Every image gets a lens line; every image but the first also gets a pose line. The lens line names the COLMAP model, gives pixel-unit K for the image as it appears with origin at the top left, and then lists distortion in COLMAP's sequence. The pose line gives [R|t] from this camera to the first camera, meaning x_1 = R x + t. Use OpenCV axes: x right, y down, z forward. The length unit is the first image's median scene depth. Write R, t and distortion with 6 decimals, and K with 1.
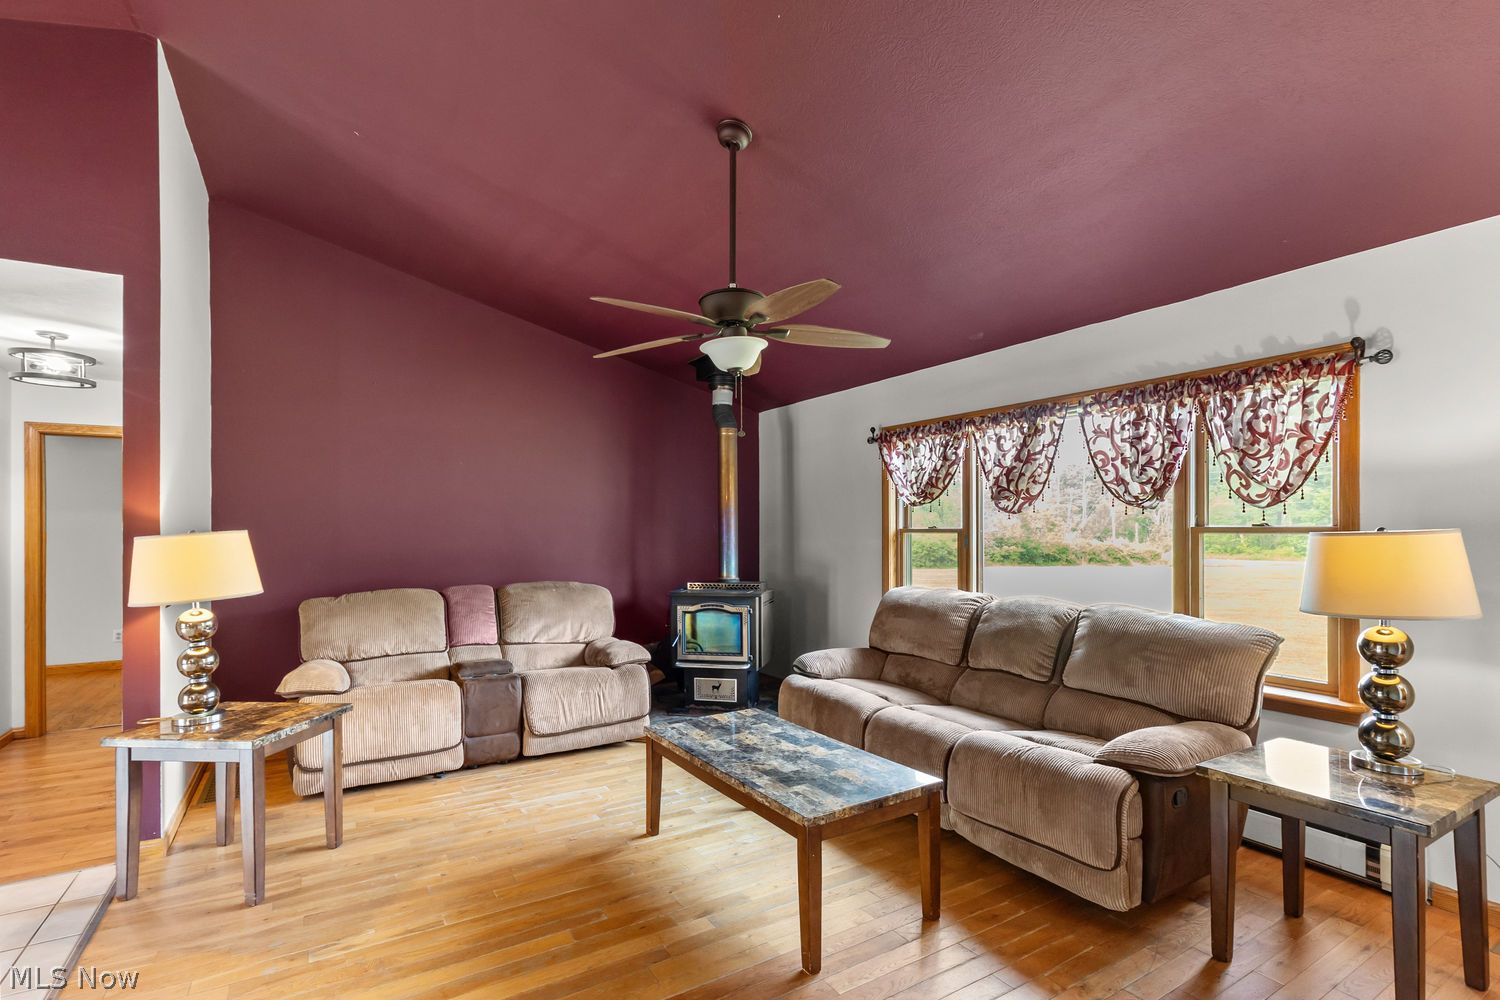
lens RADIAL K [[706.1, 0, 748.6], [0, 706.1, 525.1], [0, 0, 1]] dist [-0.000230, 0.000218]
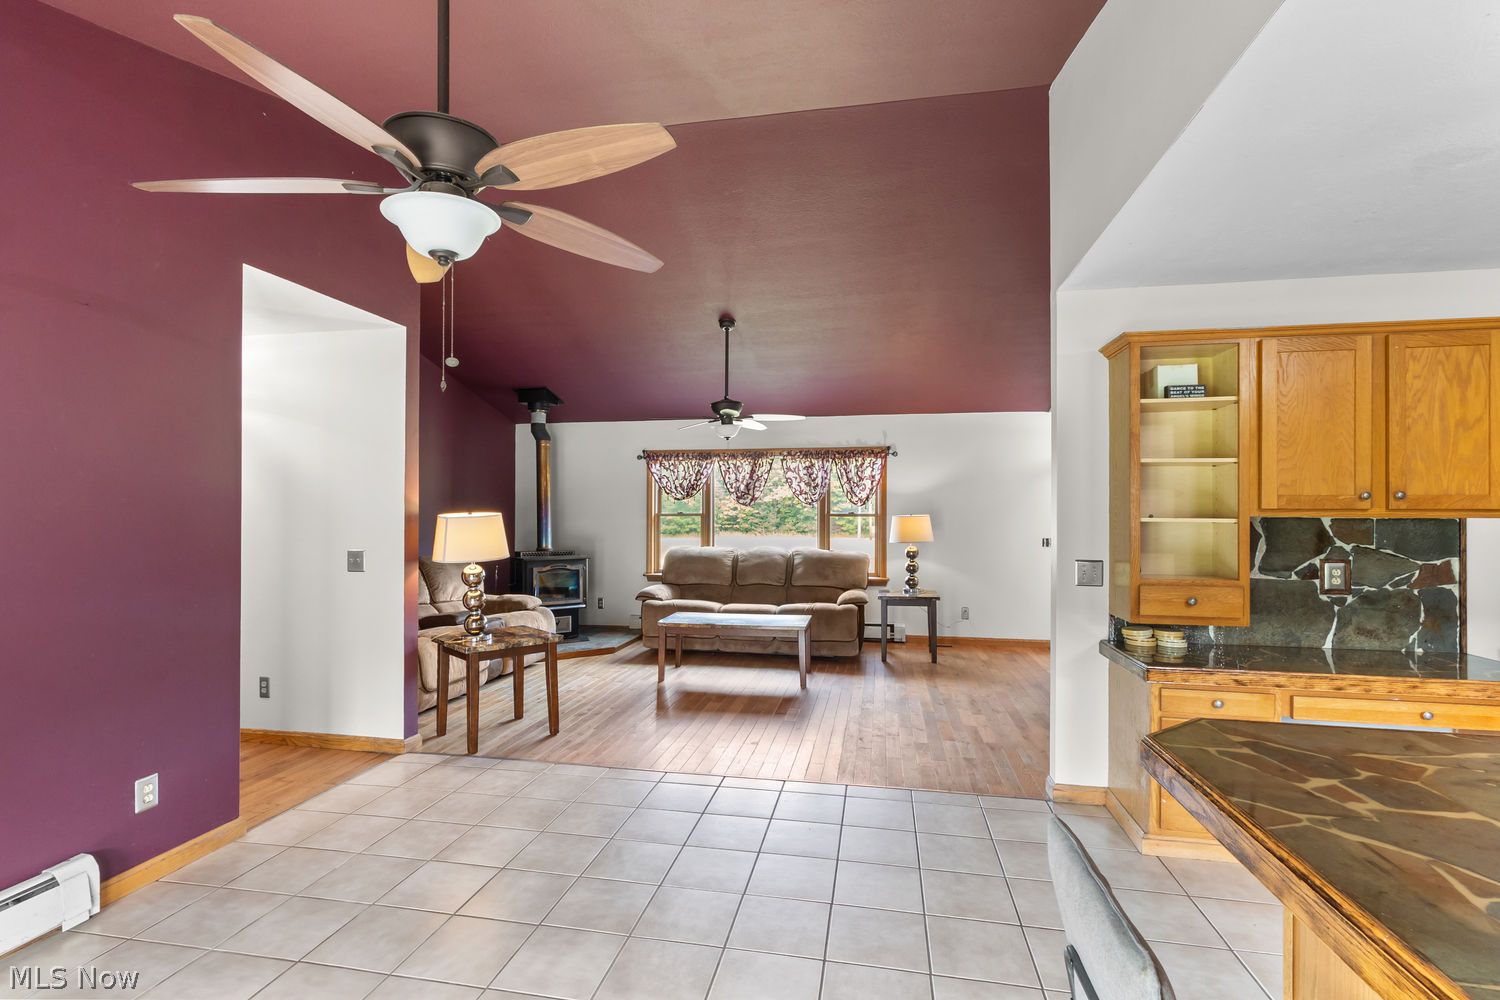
lens RADIAL K [[698.2, 0, 751.1], [0, 698.2, 509.9], [0, 0, 1]] dist [-0.000269, 0.001123]
pose [[0.668774, 0.007062, 0.743432, -1.024377], [-0.009273, 0.999956, -0.001157, -0.003472], [-0.743408, -0.006120, 0.668810, -0.293283]]
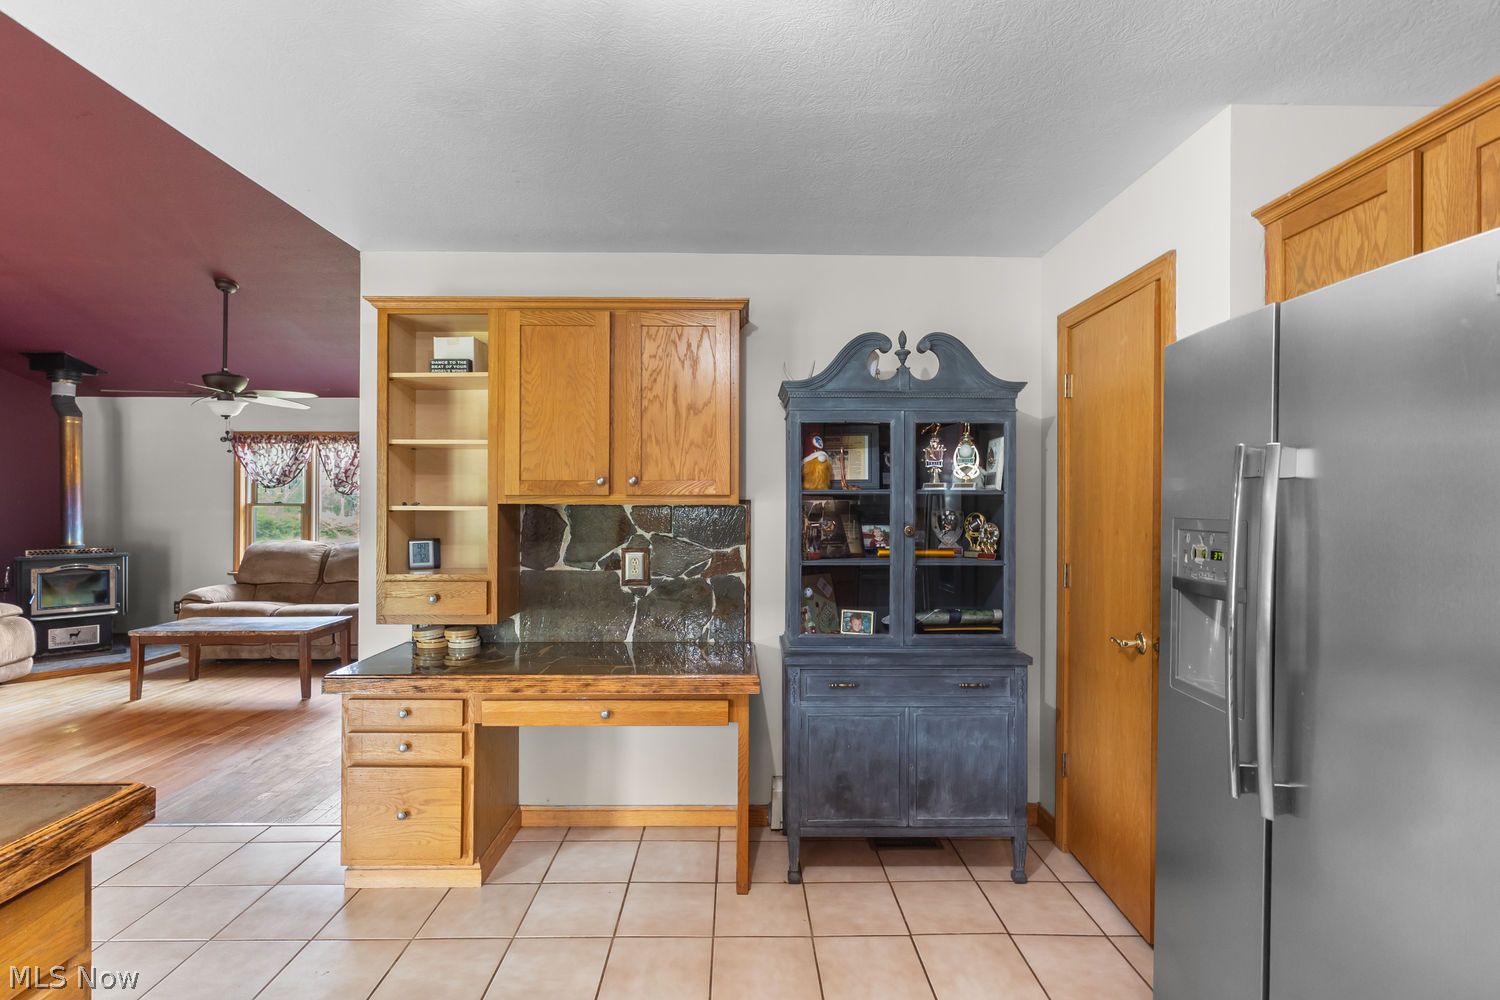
lens RADIAL K [[698.1, 0, 750.0], [0, 698.1, 500.0], [0, 0, 1]] dist [-0.000338, 0.000478]
pose [[0.506617, 0.007171, 0.862142, -0.600416], [-0.007796, 0.999963, -0.003736, -0.004937], [-0.862136, -0.004828, 0.506653, -0.726353]]
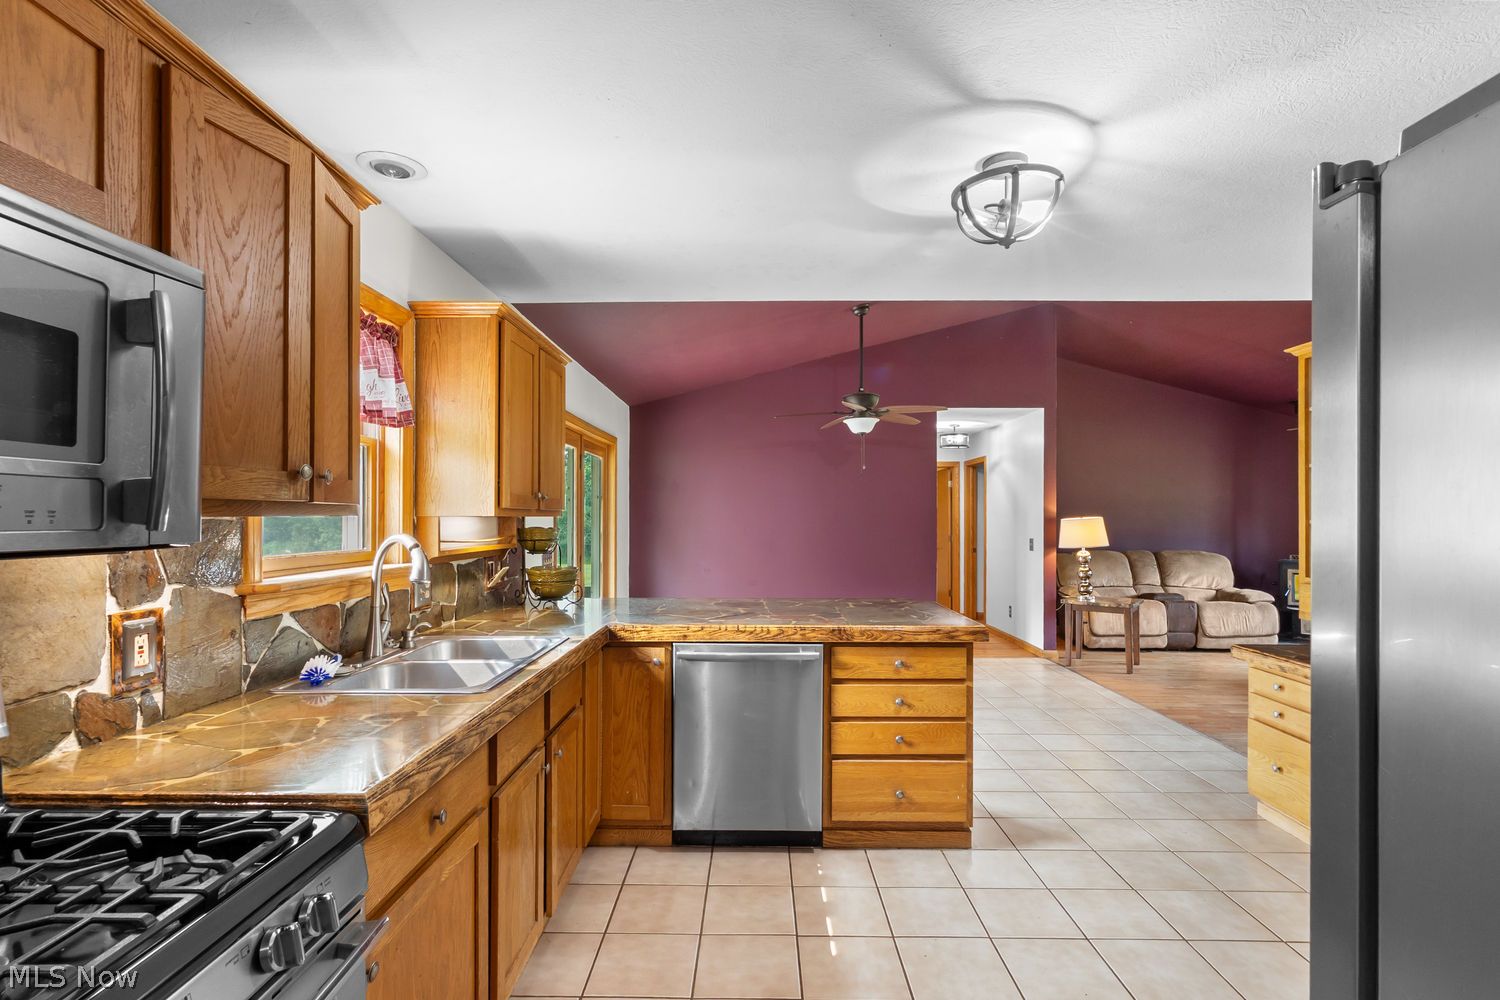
lens RADIAL K [[727.7, 0, 747.9], [0, 727.7, 511.6], [0, 0, 1]] dist [-0.002158, -0.000160]
pose [[0.847735, 0.003957, -0.530406, -0.309638], [-0.003620, 0.999992, 0.001673, -0.007237], [0.530408, 0.000502, 0.847742, -1.109624]]
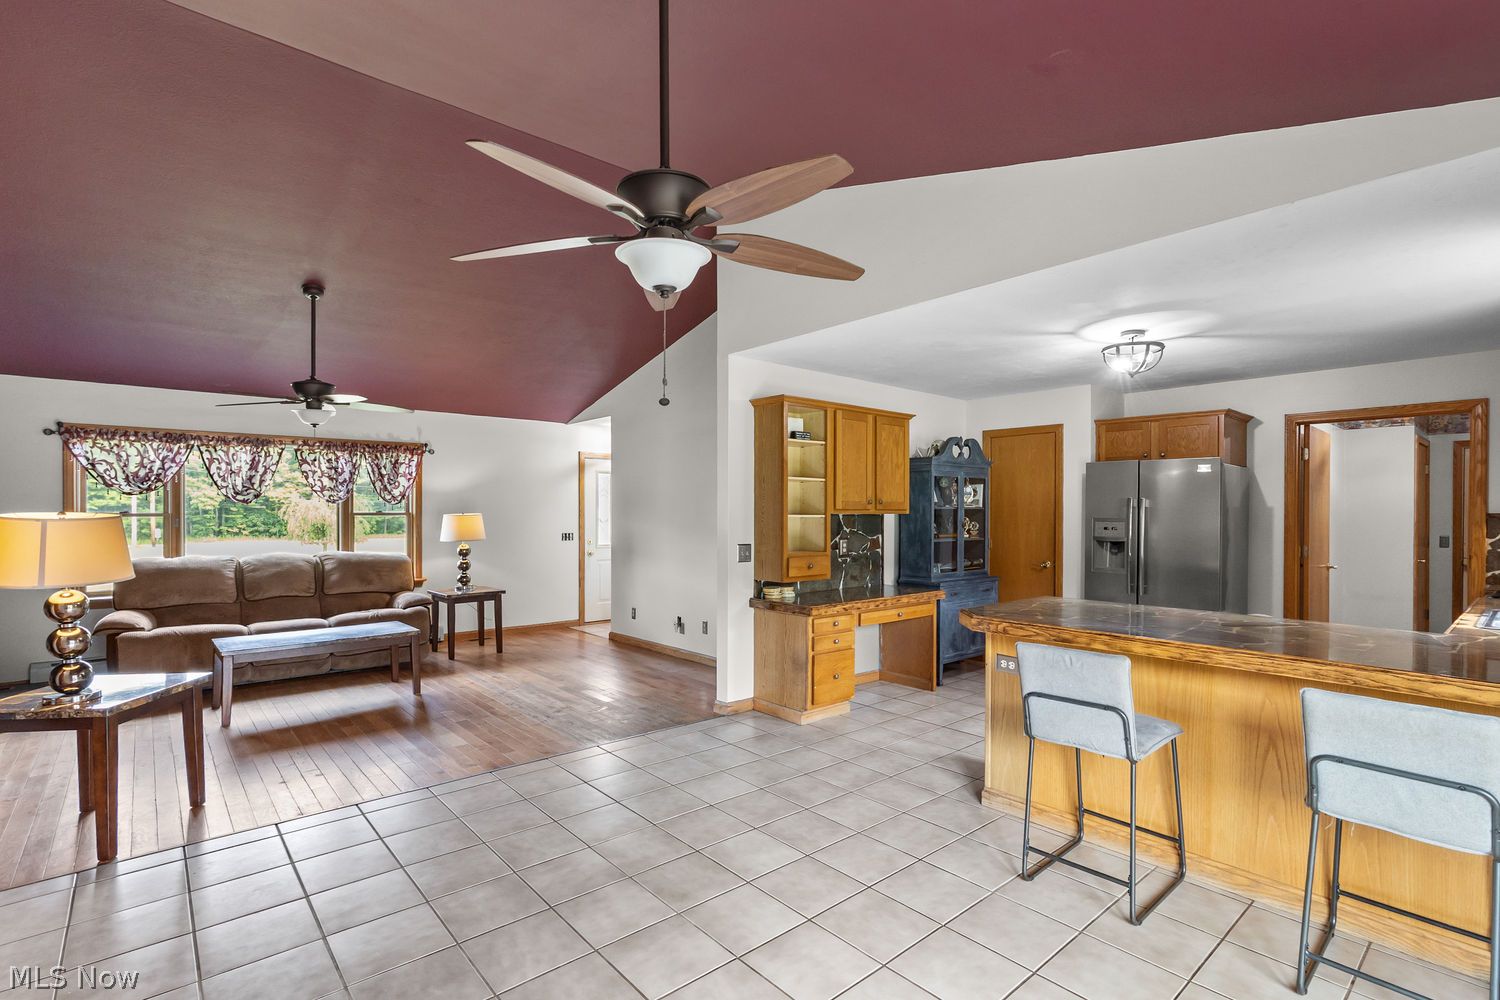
lens RADIAL K [[701.1, 0, 741.8], [0, 701.1, 516.4], [0, 0, 1]] dist [0.003041, 0.000937]
pose [[-0.160043, -0.003998, 0.987102, -1.326050], [-0.006807, 0.999972, 0.002947, 0.000062], [-0.987087, -0.006248, -0.160066, 0.148542]]
